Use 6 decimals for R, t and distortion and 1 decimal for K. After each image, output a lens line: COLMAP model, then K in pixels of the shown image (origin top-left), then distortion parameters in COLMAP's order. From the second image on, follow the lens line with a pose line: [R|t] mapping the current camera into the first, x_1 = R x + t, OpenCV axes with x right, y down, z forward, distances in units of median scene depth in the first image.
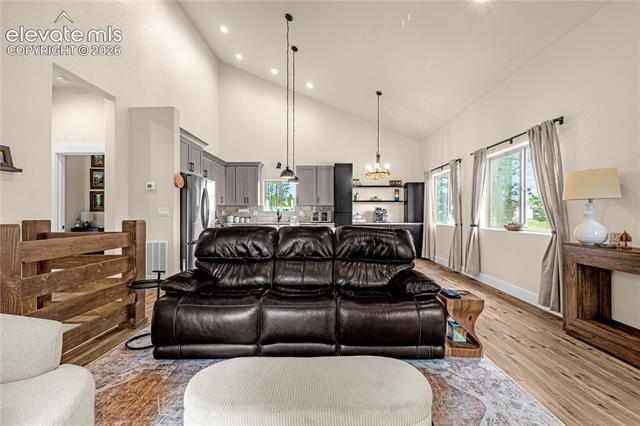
lens RADIAL K [[272.3, 0, 324.6], [0, 272.3, 212.8], [0, 0, 1]] dist [-0.000339, 0.000123]
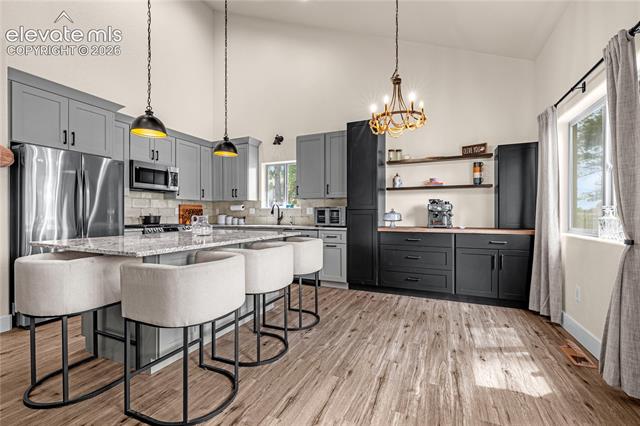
lens RADIAL K [[278.8, 0, 322.3], [0, 278.8, 214.6], [0, 0, 1]] dist [-0.008159, 0.000368]
pose [[0.916762, -0.000786, -0.399432, 0.213203], [0.003176, 0.999981, 0.005323, 0.006765], [0.399420, -0.006149, 0.916747, 0.424819]]
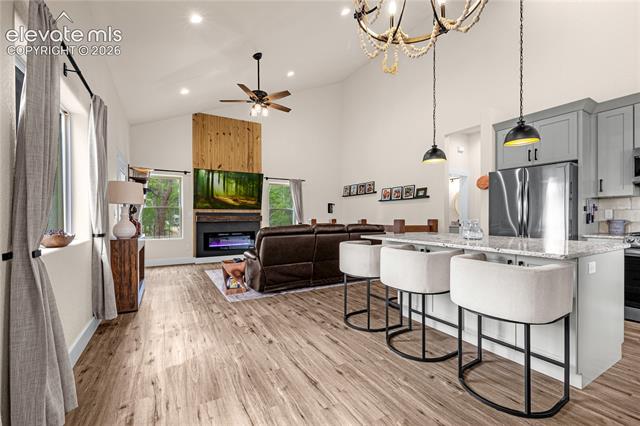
lens RADIAL K [[269.6, 0, 319.1], [0, 269.6, 218.1], [0, 0, 1]] dist [0.000016, 0.000389]
pose [[-0.867354, 0.002653, -0.497684, 0.282053], [0.002435, 0.999996, 0.001087, 0.006376], [0.497685, -0.000269, -0.867358, 0.905560]]
